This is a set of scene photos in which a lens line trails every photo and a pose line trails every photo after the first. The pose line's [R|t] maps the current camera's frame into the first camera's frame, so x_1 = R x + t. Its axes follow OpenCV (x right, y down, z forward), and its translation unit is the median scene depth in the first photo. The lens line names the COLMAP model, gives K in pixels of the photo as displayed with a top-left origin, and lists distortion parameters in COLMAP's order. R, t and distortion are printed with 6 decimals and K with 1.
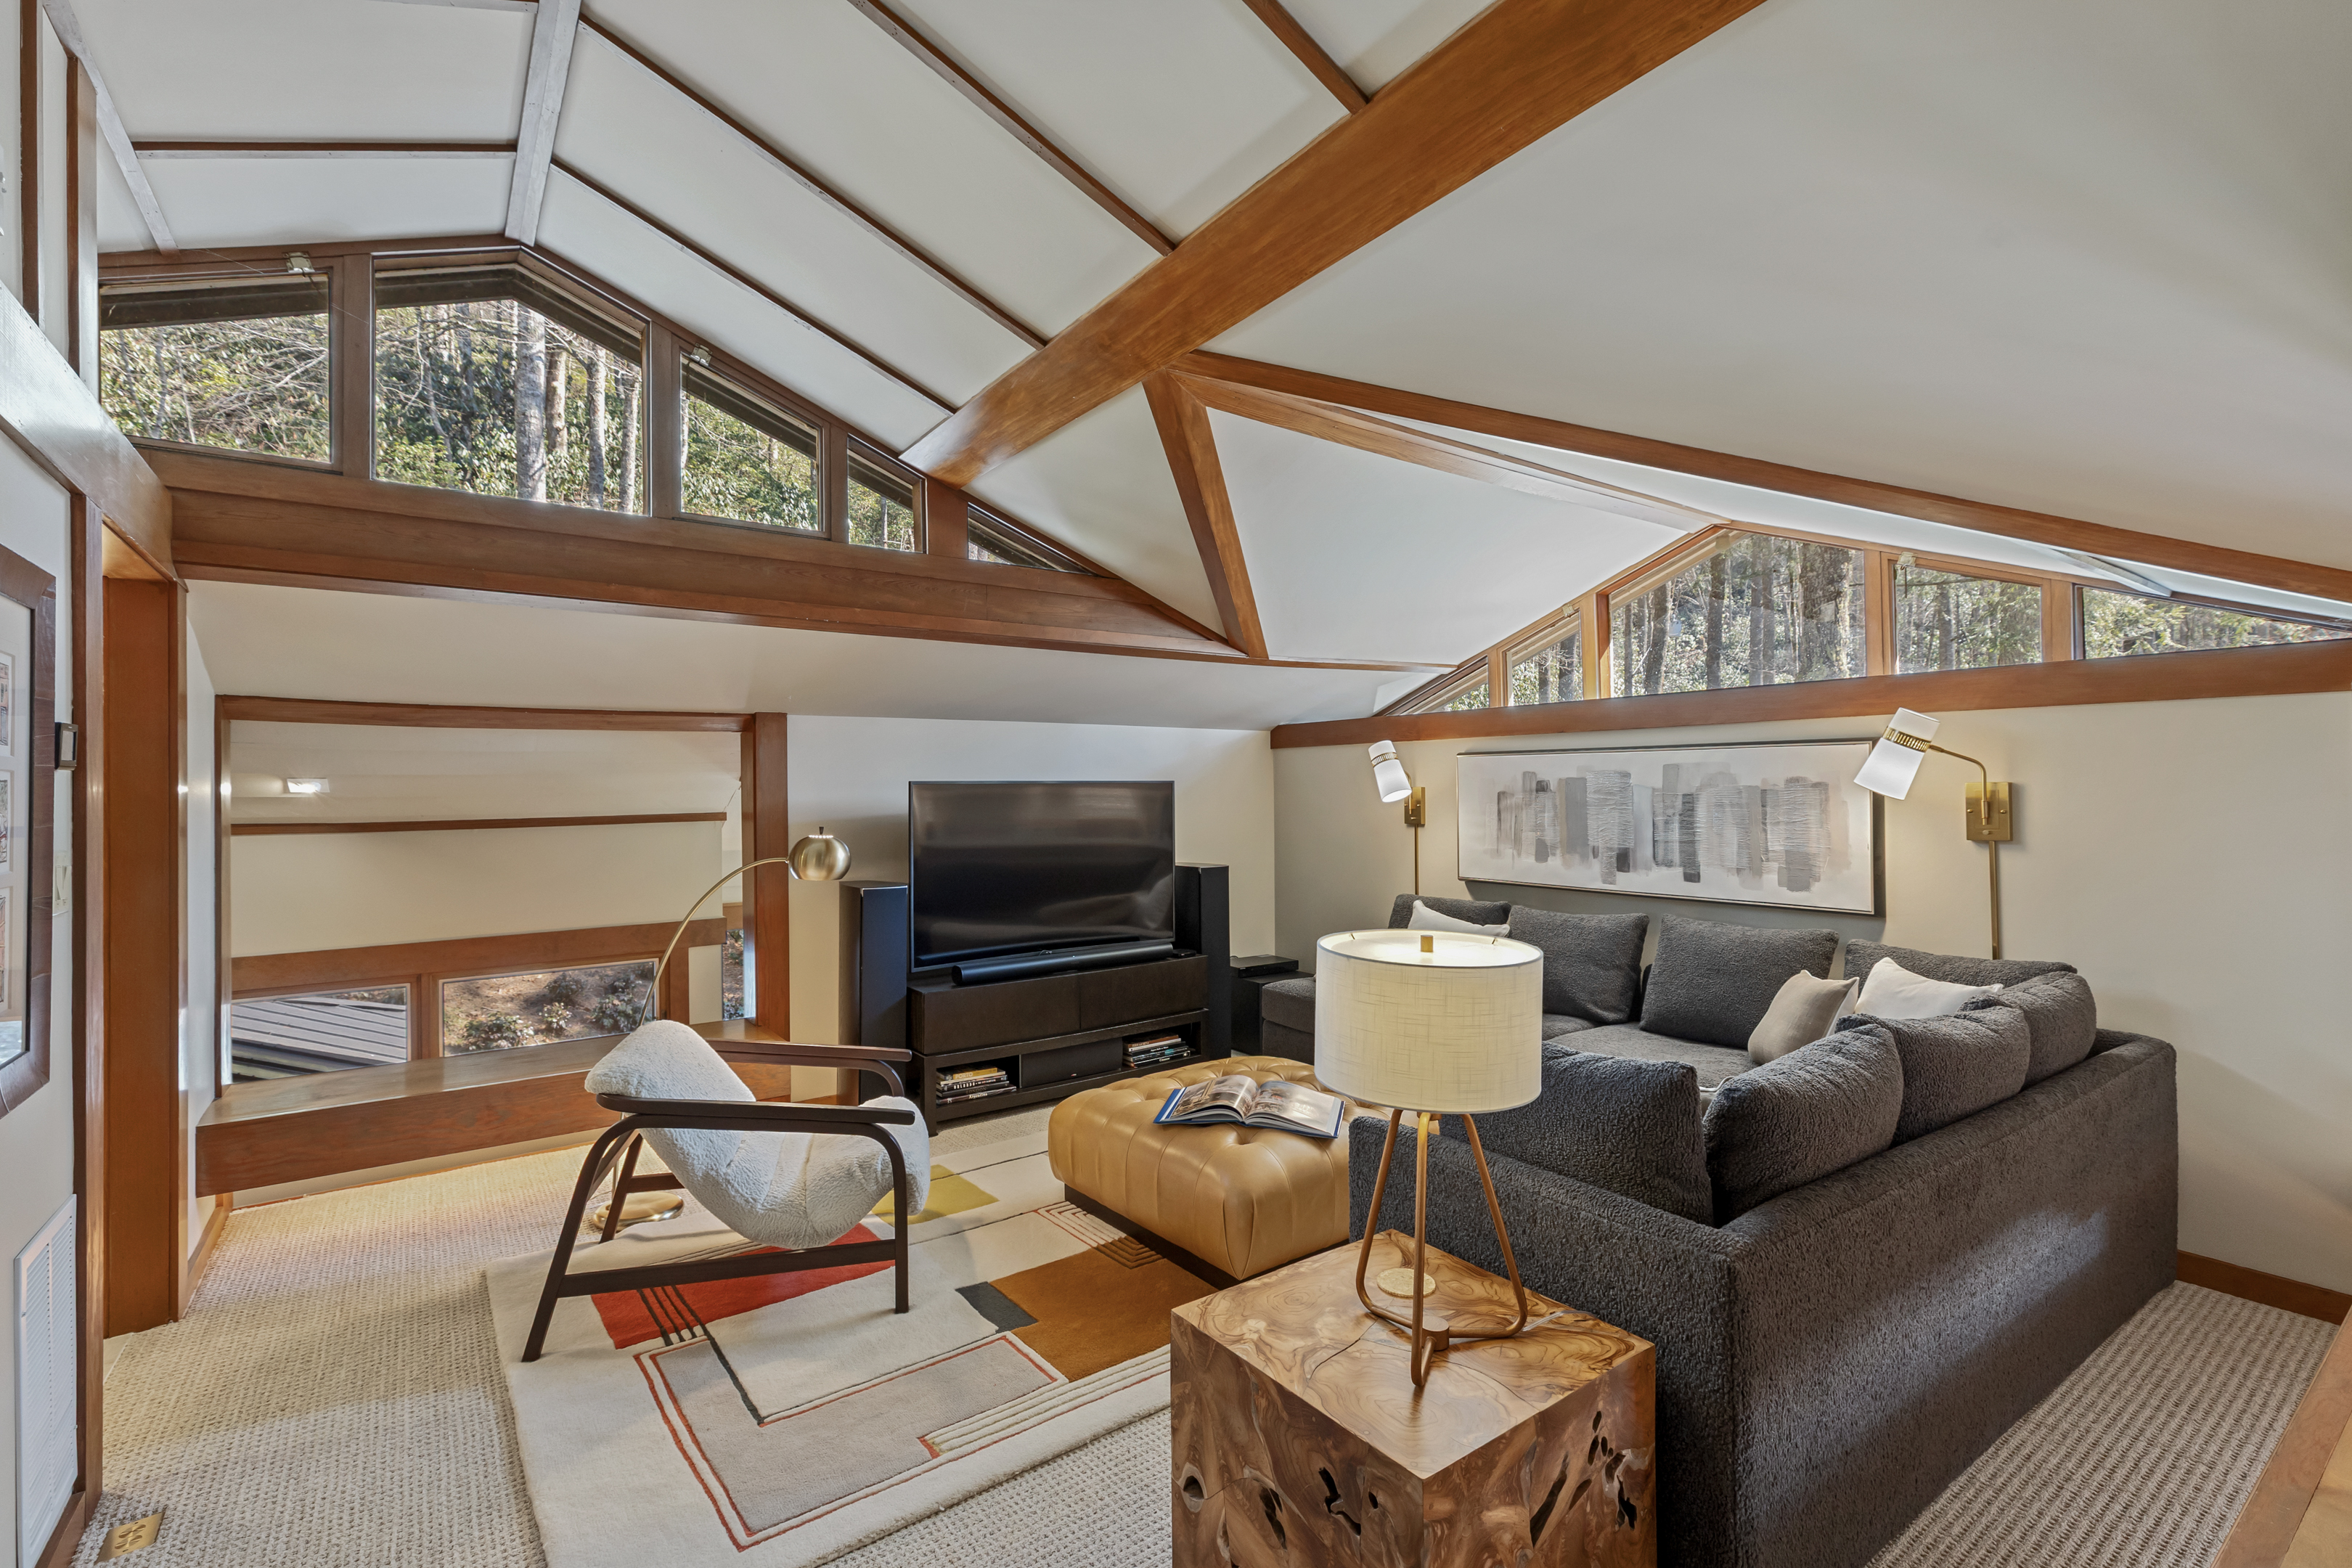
lens RADIAL K [[1060.4, 0, 1183.4], [0, 1060.4, 778.2], [0, 0, 1]] dist [0.003232, 0.000070]
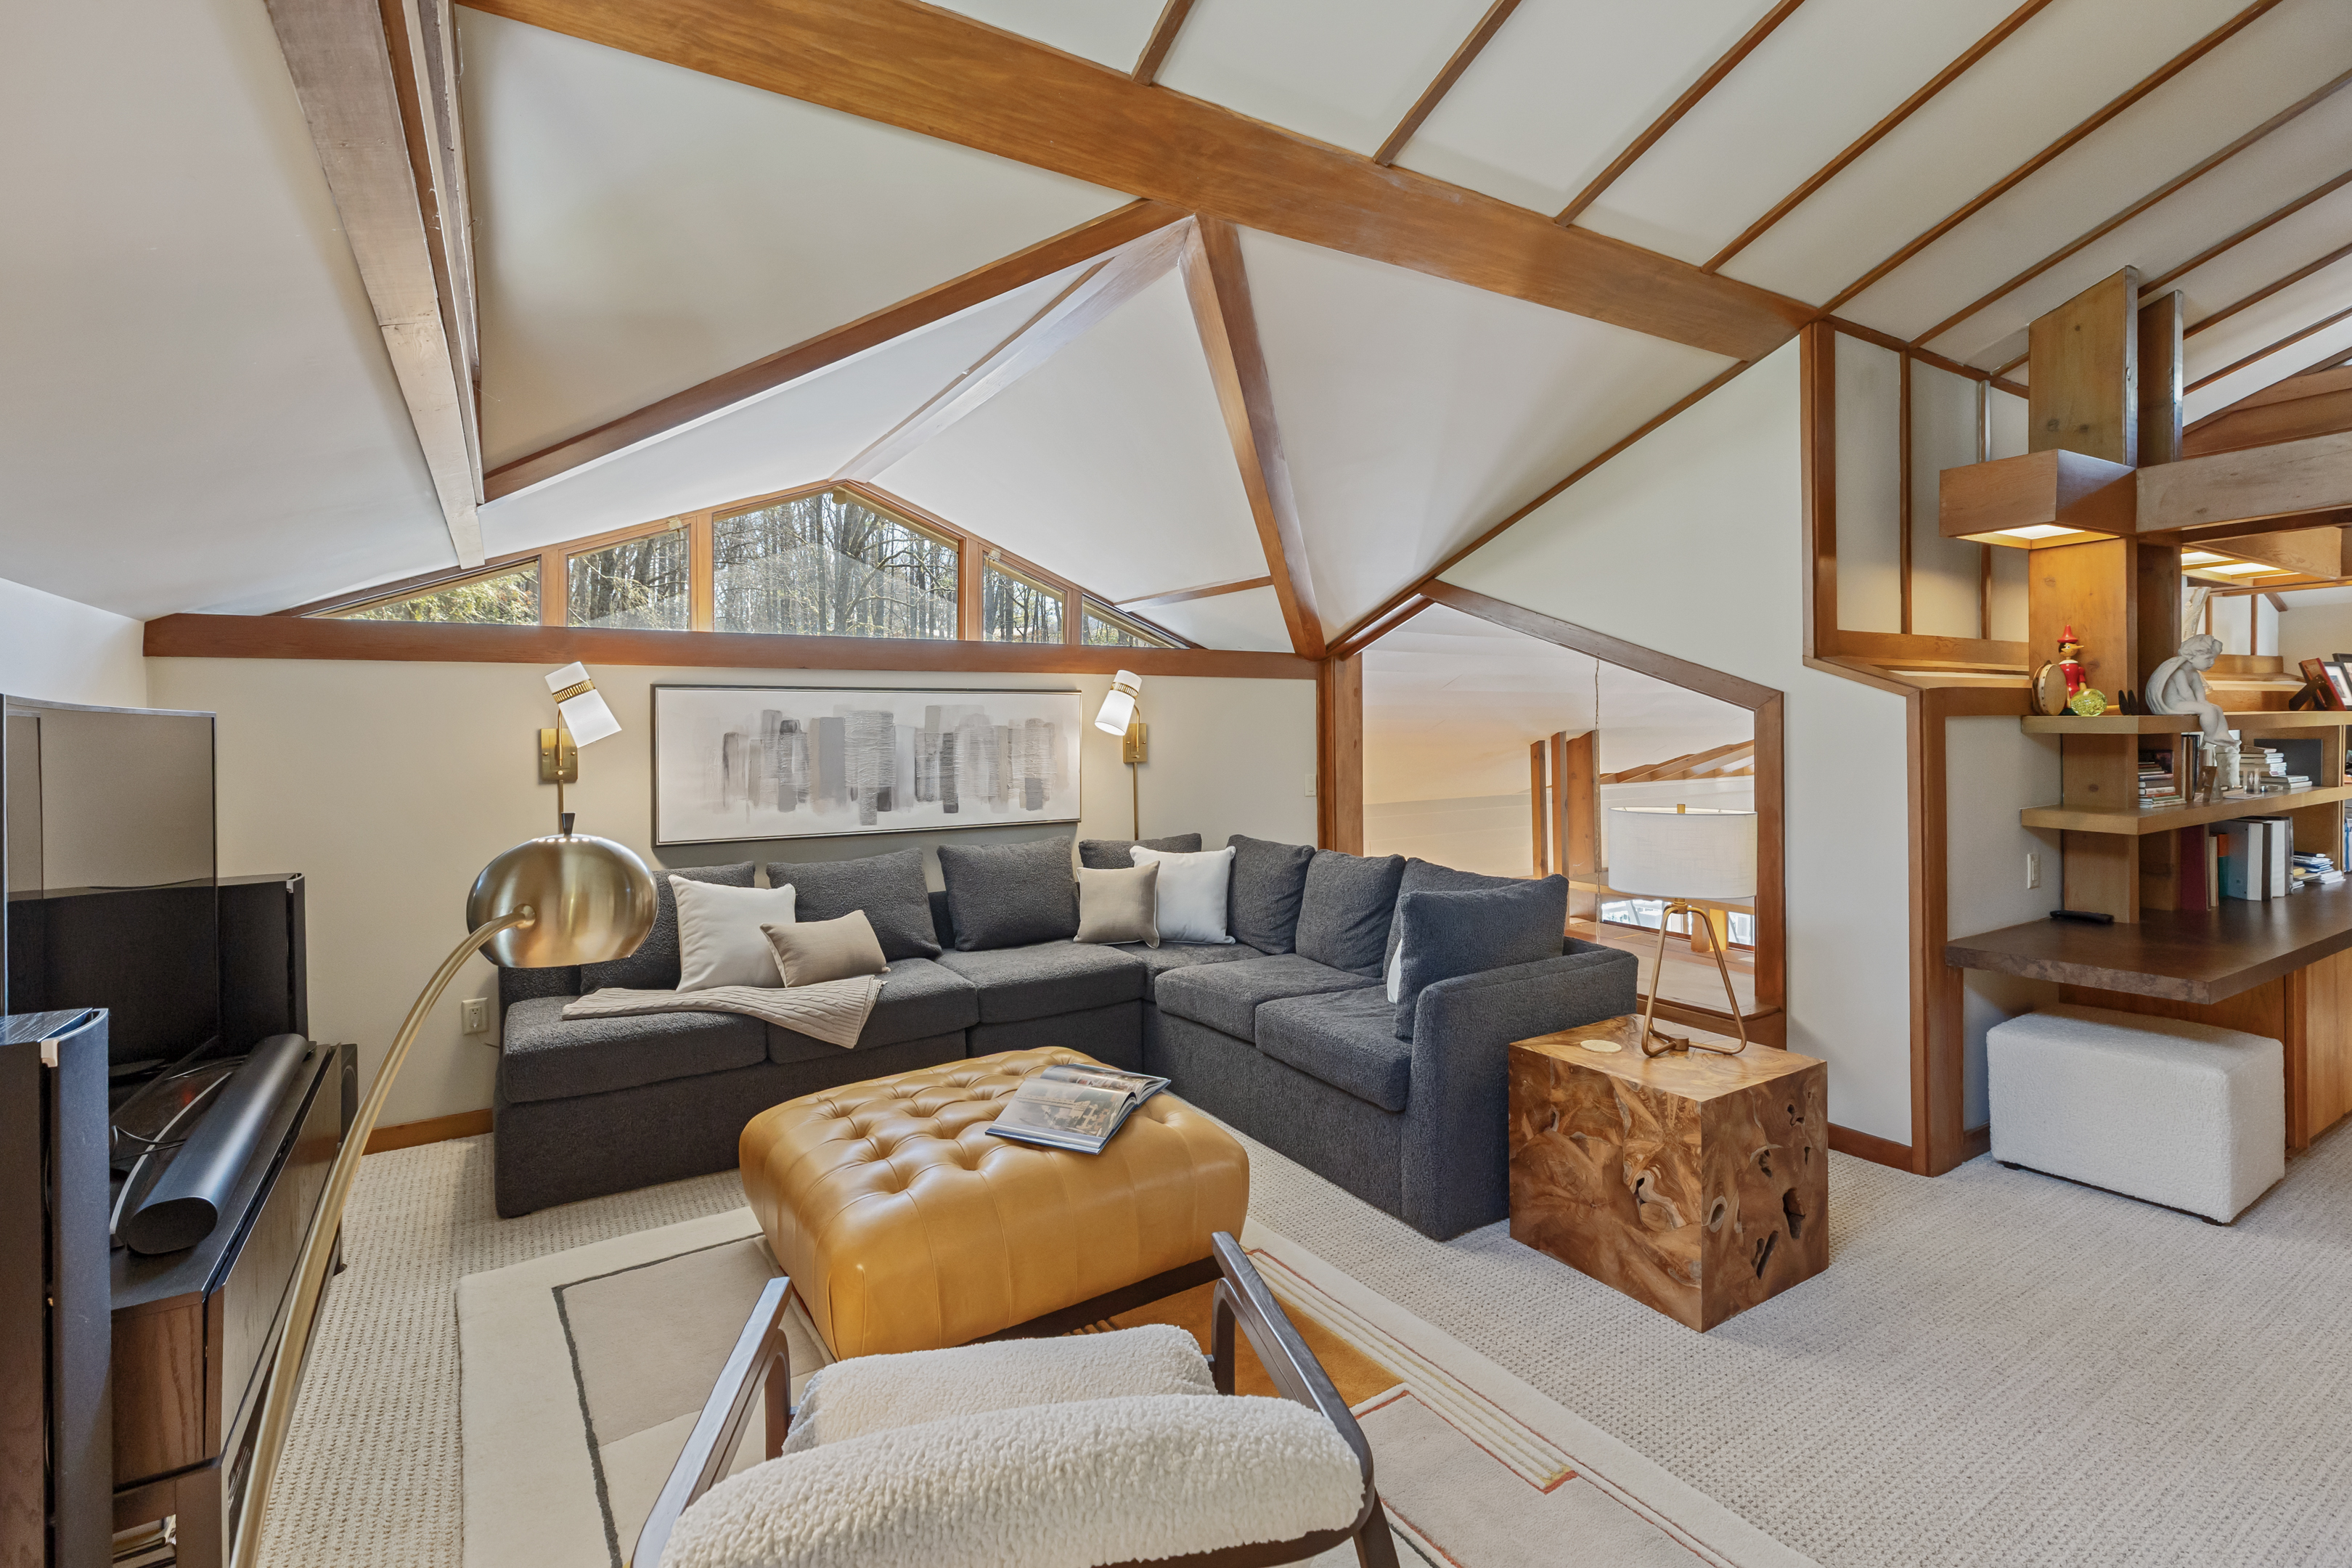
lens RADIAL K [[1060.4, 0, 1189.0], [0, 1060.4, 737.9], [0, 0, 1]] dist [0.003232, 0.000070]
pose [[0.068947, -0.001608, 0.997619, -0.597736], [0.000447, 0.999999, 0.001581, 0.017794], [-0.997620, 0.000337, 0.068947, 0.668273]]
